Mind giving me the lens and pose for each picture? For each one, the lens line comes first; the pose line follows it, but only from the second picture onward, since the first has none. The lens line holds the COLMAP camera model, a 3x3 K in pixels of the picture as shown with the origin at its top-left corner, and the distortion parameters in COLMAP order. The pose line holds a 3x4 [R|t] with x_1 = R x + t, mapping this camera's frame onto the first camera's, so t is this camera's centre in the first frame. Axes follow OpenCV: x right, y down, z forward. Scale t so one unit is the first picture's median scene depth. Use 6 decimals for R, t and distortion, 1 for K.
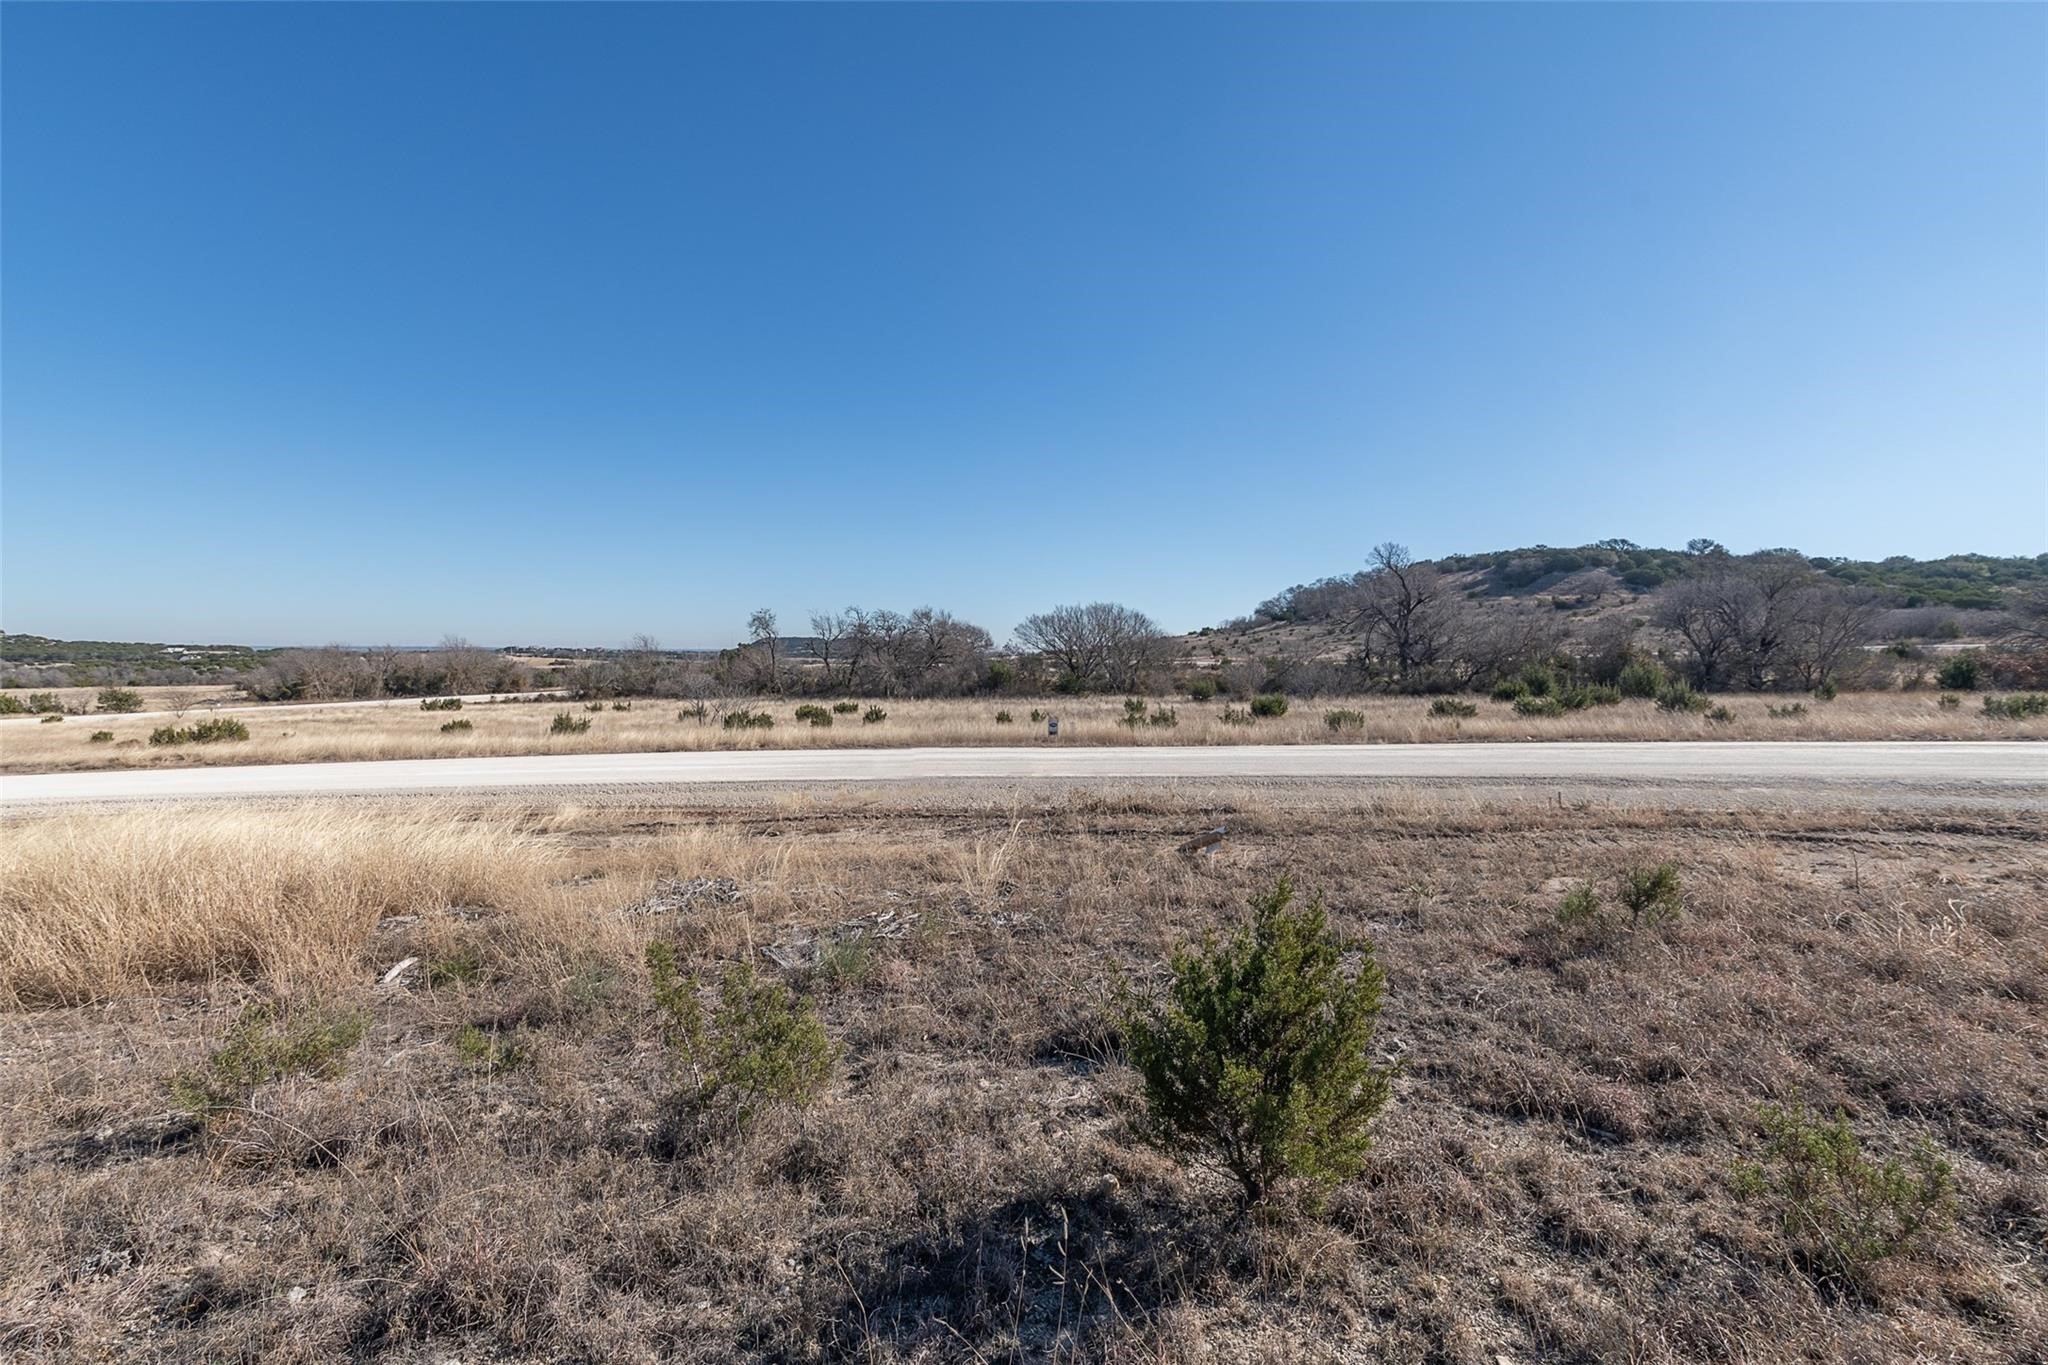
lens RADIAL K [[924.5, 0, 1024.0], [0, 924.5, 682.5], [0, 0, 1]] dist [0.004817, 0.000120]
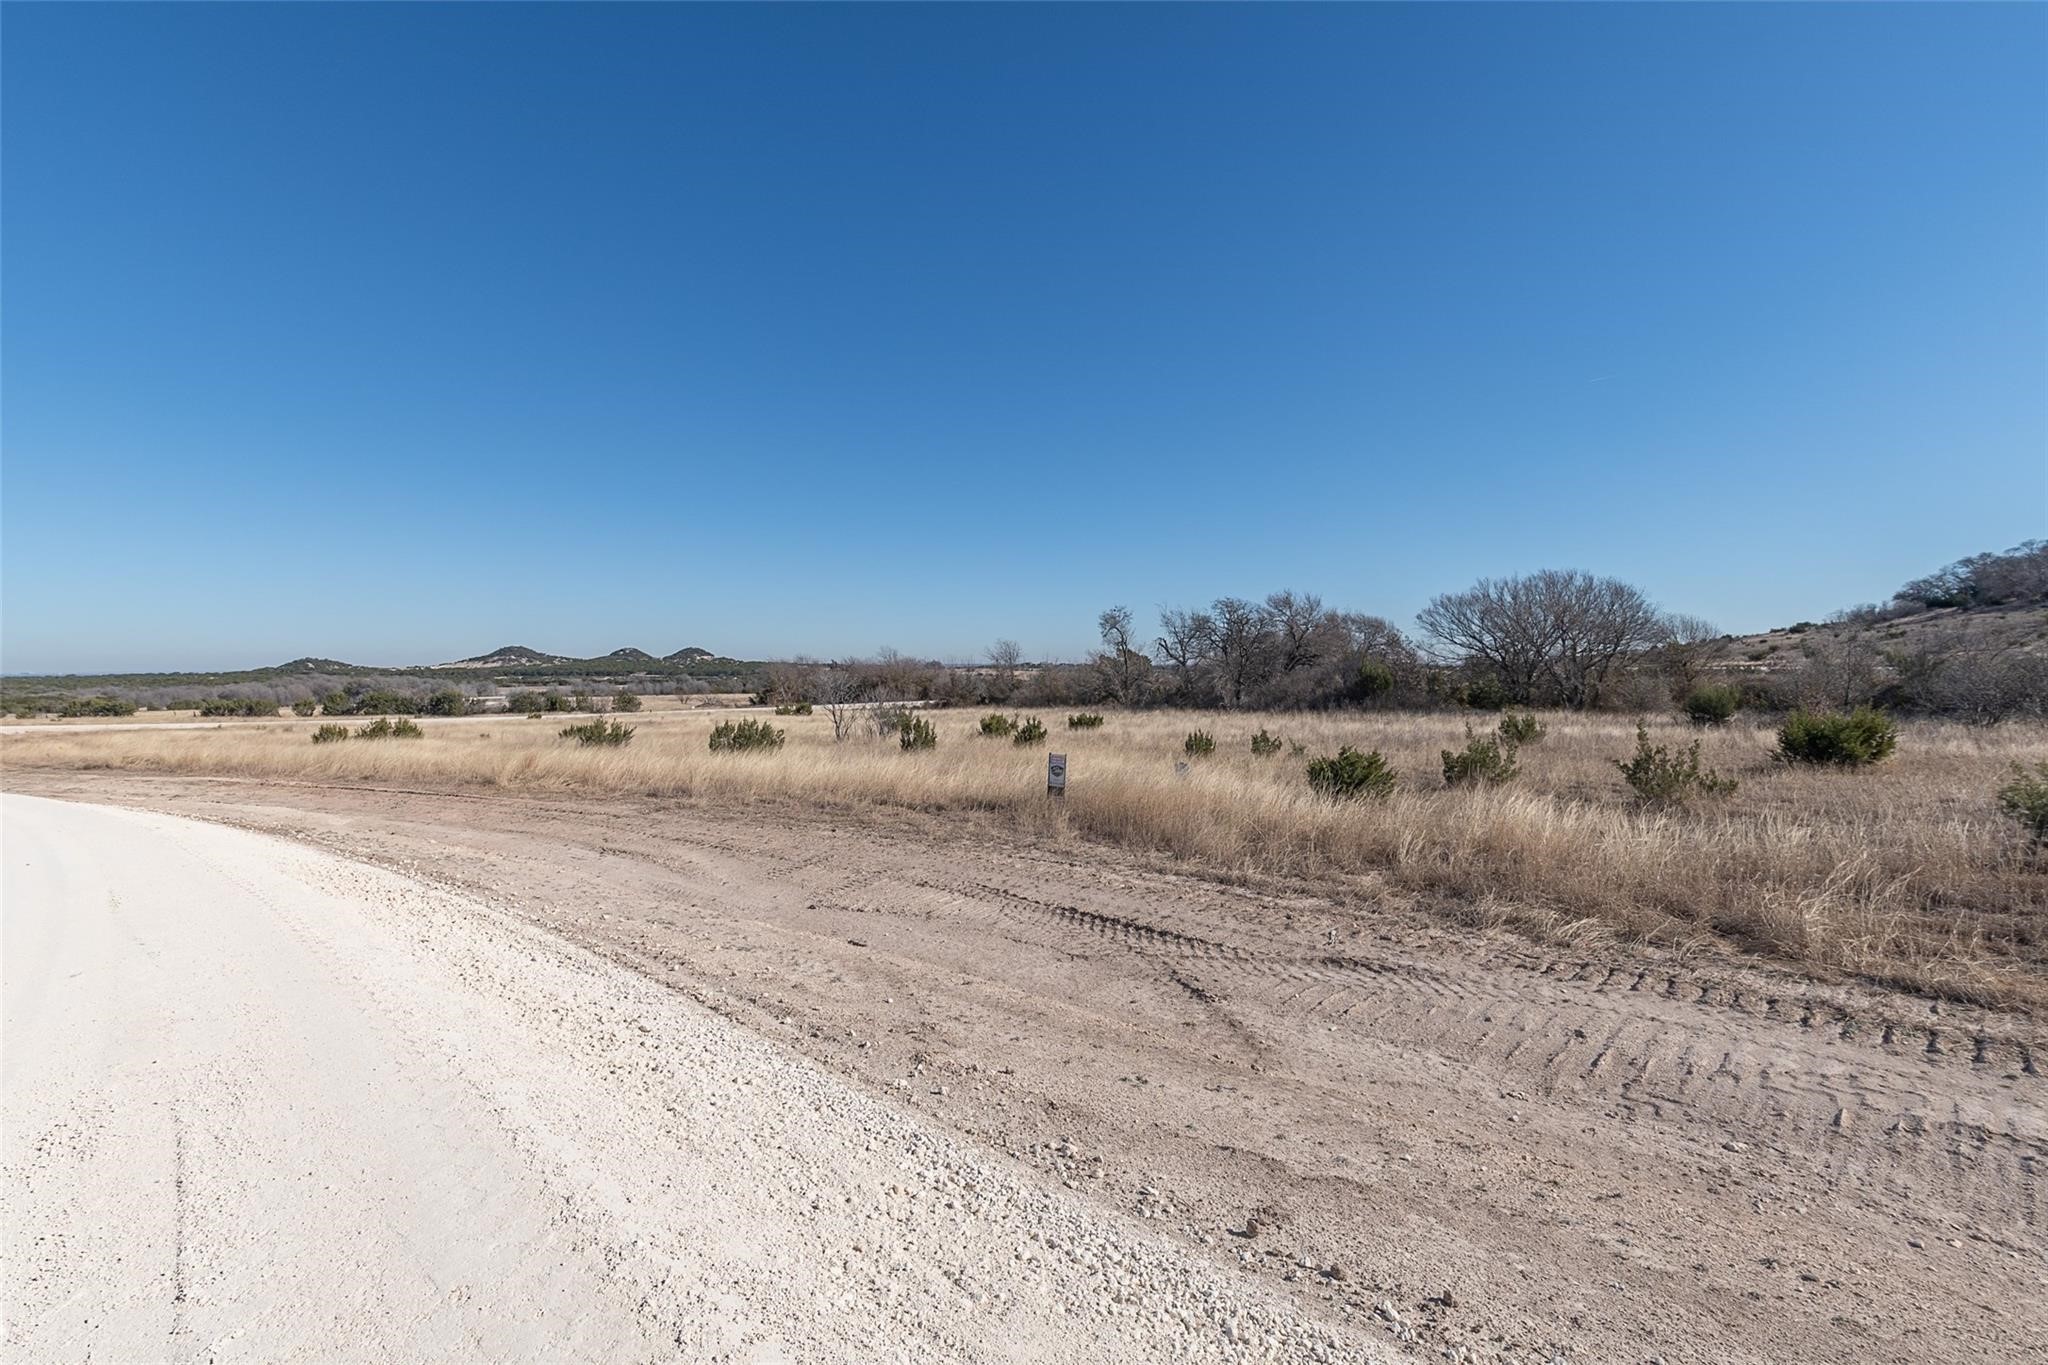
lens RADIAL K [[924.5, 0, 1024.0], [0, 924.5, 682.5], [0, 0, 1]] dist [0.004817, 0.000120]
pose [[0.869975, 0.000253, -0.493095, 0.069074], [-0.008019, 0.999875, -0.013635, 0.004253], [0.493030, 0.015816, 0.869868, 0.208506]]
